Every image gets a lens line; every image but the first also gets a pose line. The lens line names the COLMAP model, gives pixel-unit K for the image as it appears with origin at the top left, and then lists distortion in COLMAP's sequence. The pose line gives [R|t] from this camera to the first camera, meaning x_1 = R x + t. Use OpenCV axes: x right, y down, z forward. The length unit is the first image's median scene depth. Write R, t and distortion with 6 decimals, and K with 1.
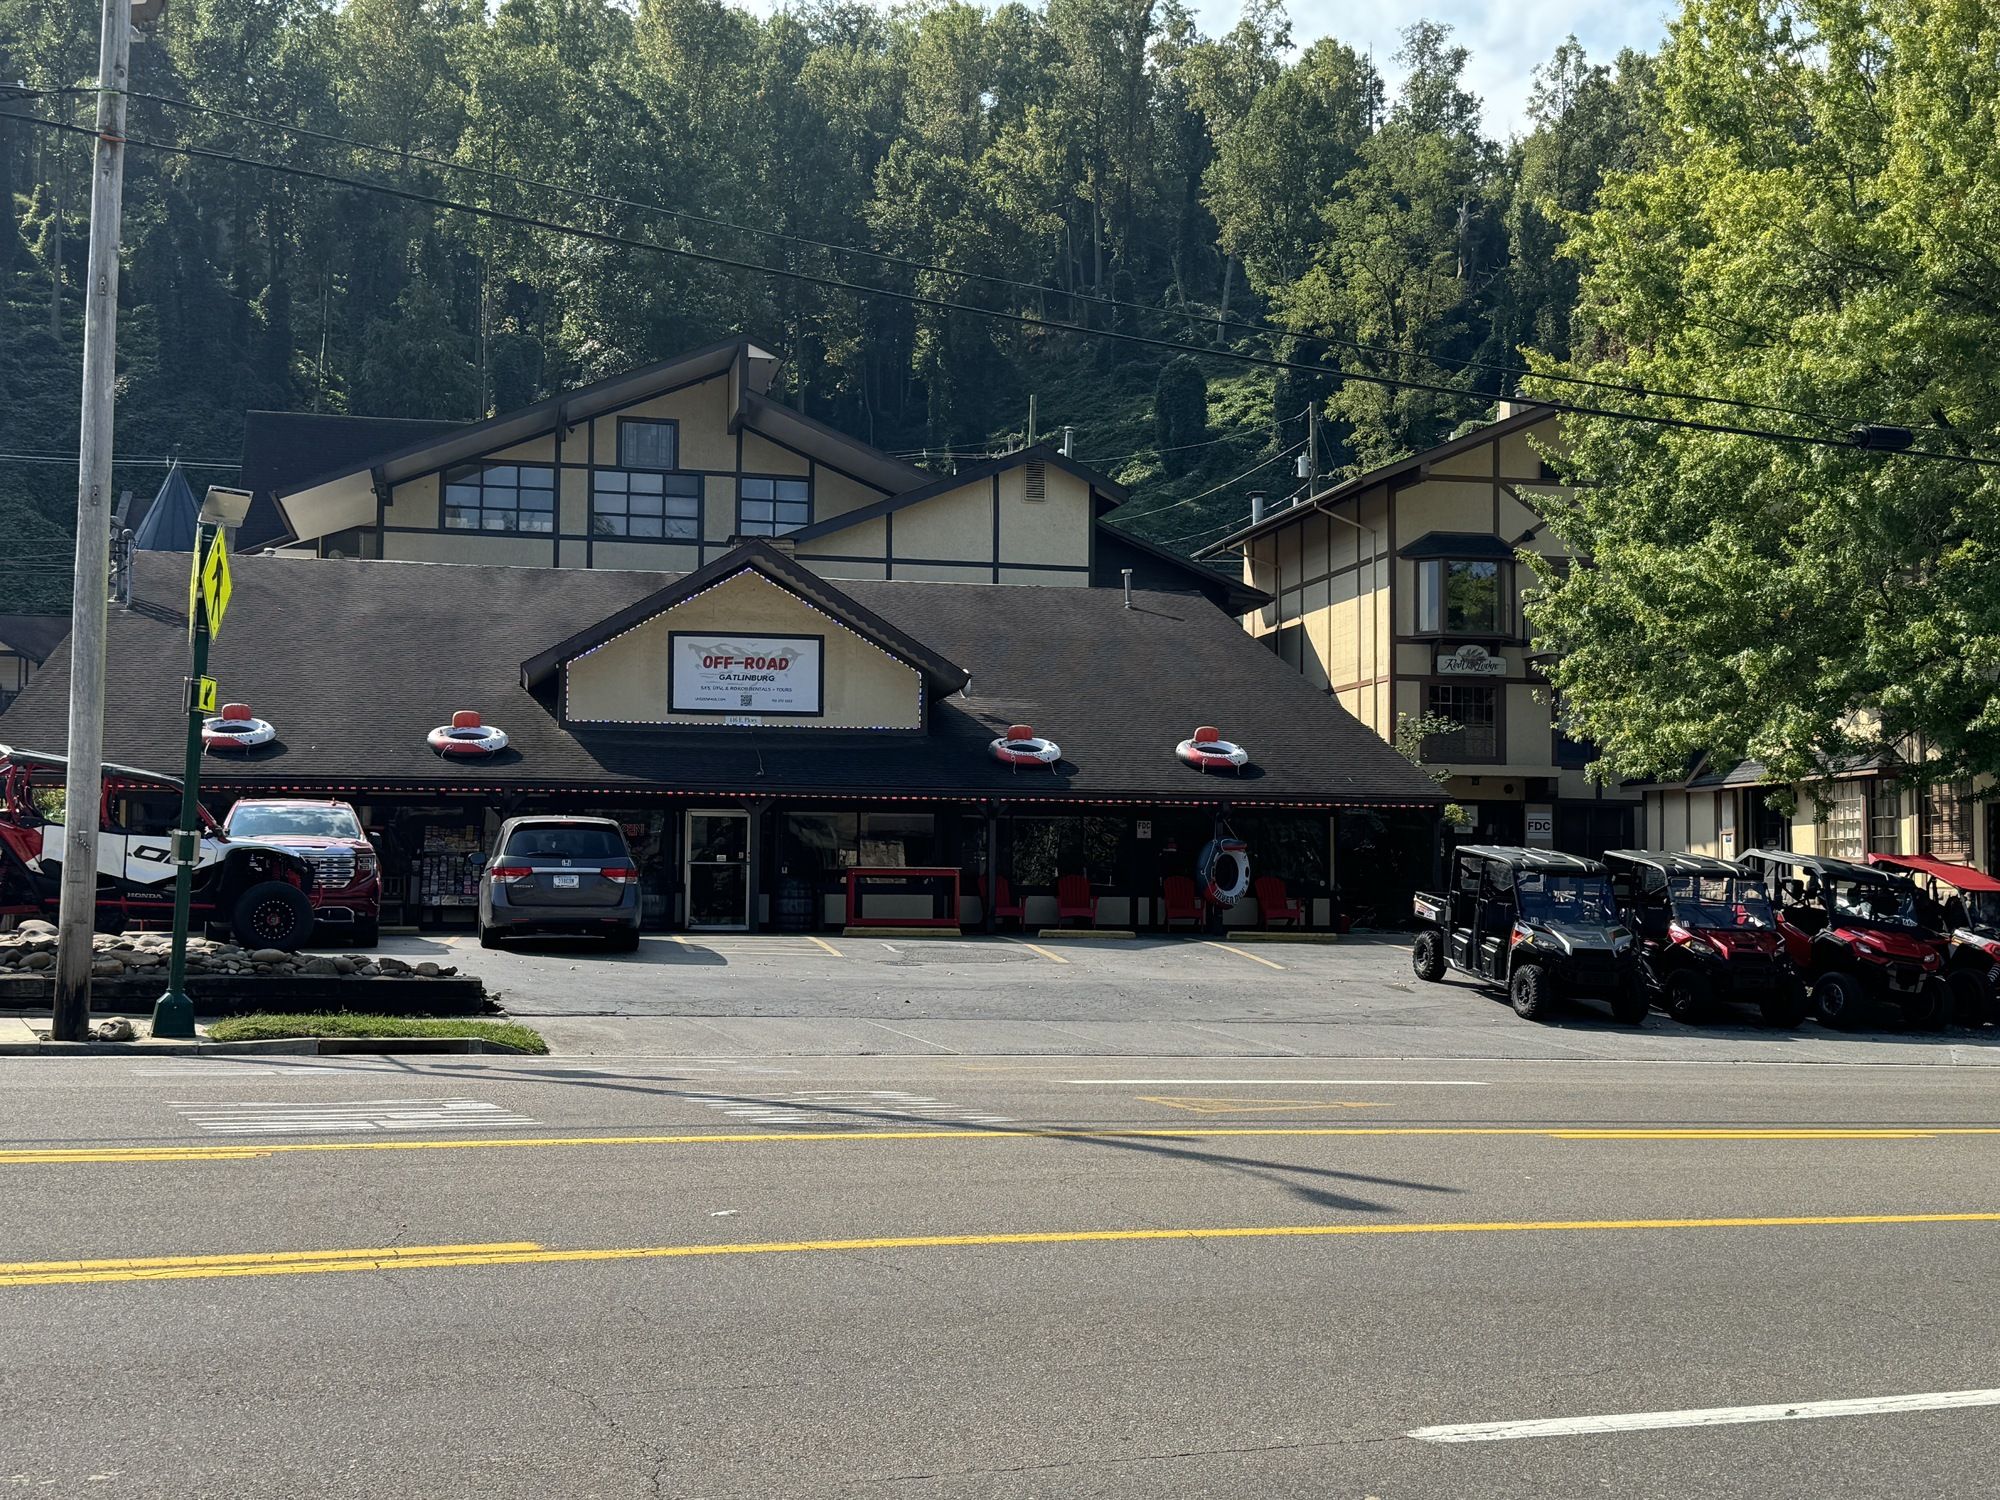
lens RADIAL K [[2318.1, 0, 1000.0], [0, 2318.1, 750.0], [0, 0, 1]] dist [0.144982, -0.014110]
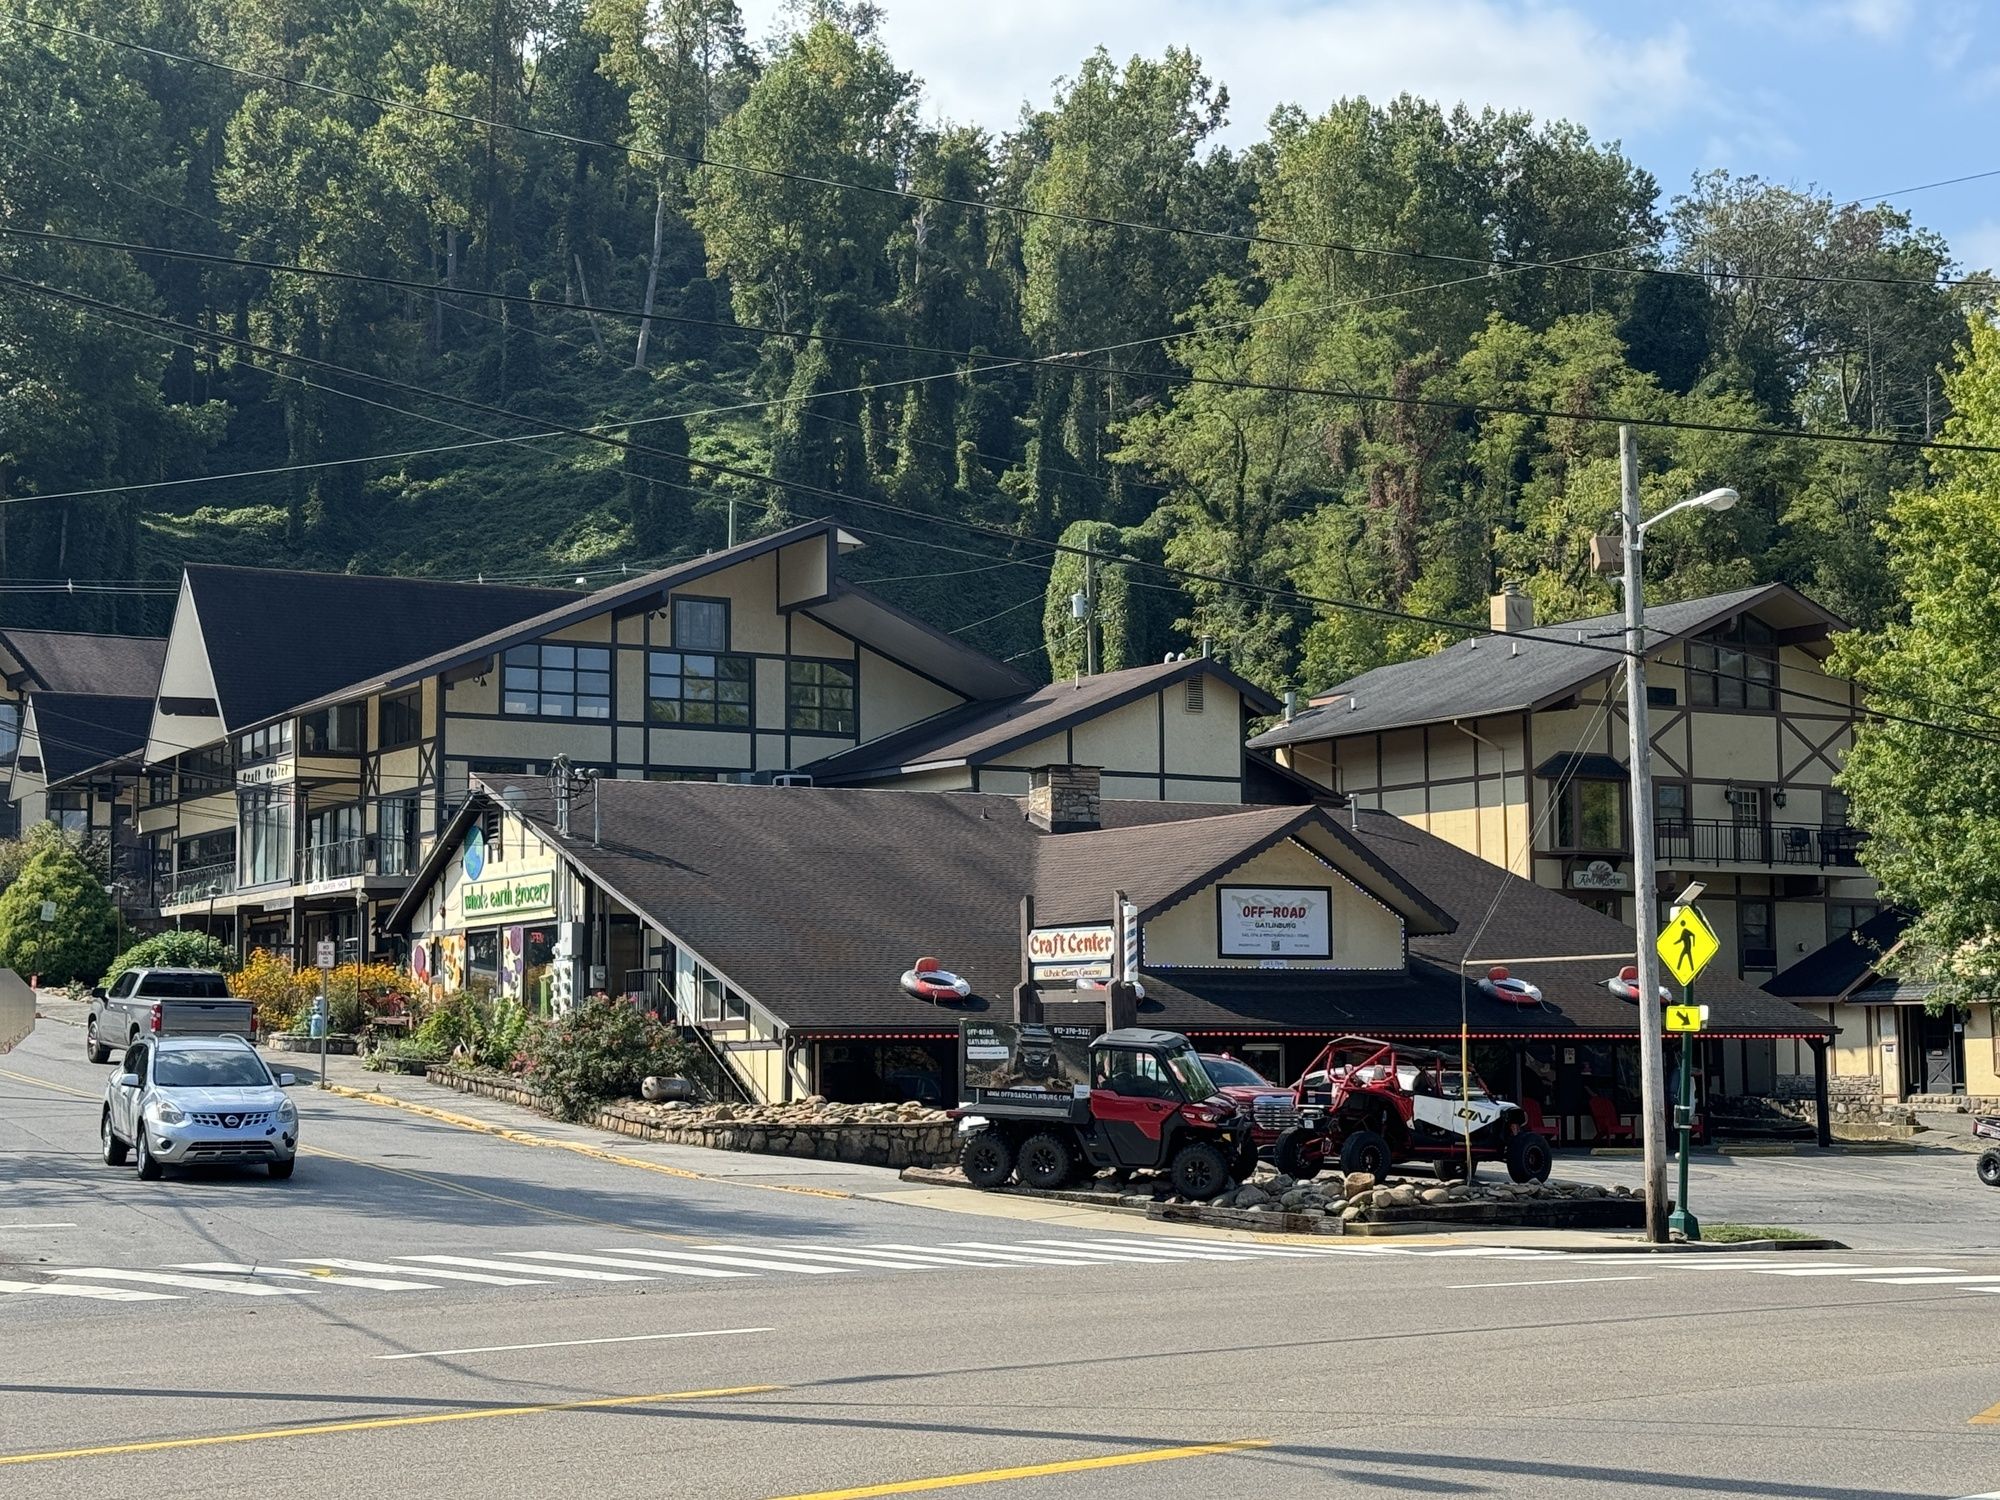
lens RADIAL K [[3276.2, 0, 1000.0], [0, 3276.2, 750.0], [0, 0, 1]] dist [0.118593, 0.019218]
pose [[0.950793, 0.015262, 0.309452, -0.446509], [-0.005461, 0.999456, -0.032514, -0.039023], [-0.309780, 0.029224, 0.950359, -0.287262]]
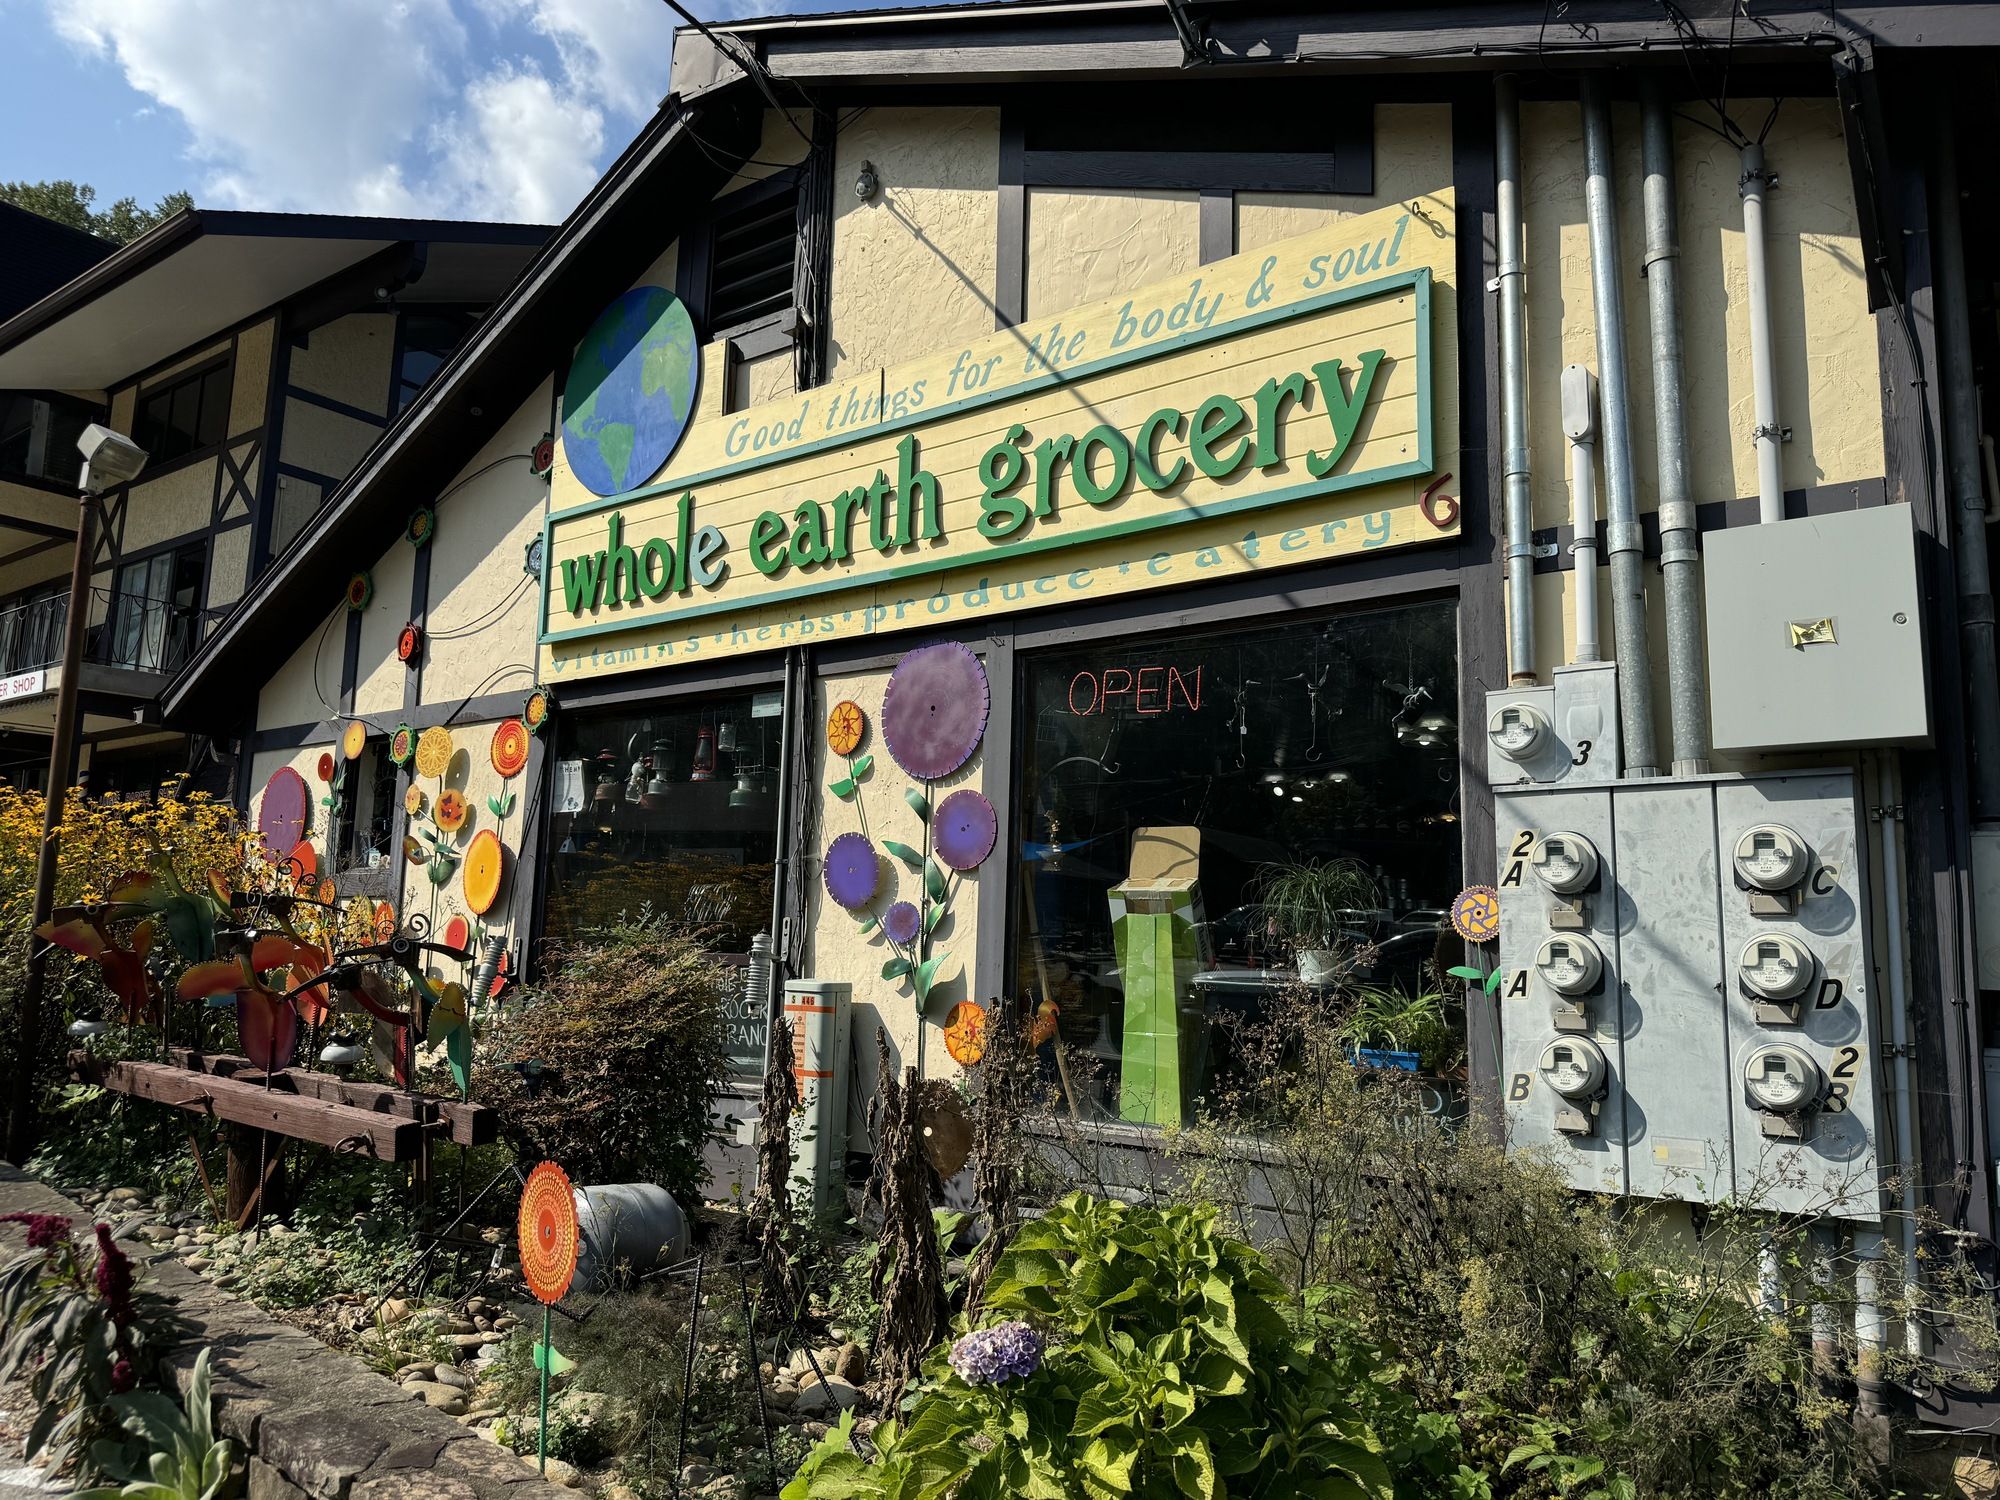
lens RADIAL K [[1426.9, 0, 1000.0], [0, 1426.9, 750.0], [0, 0, 1]] dist [0.005199, -0.005044]
pose [[0.754992, 0.107849, 0.646805, -0.328514], [-0.061252, 0.993668, -0.094188, -0.000738], [-0.652868, 0.031493, 0.756817, 0.670973]]
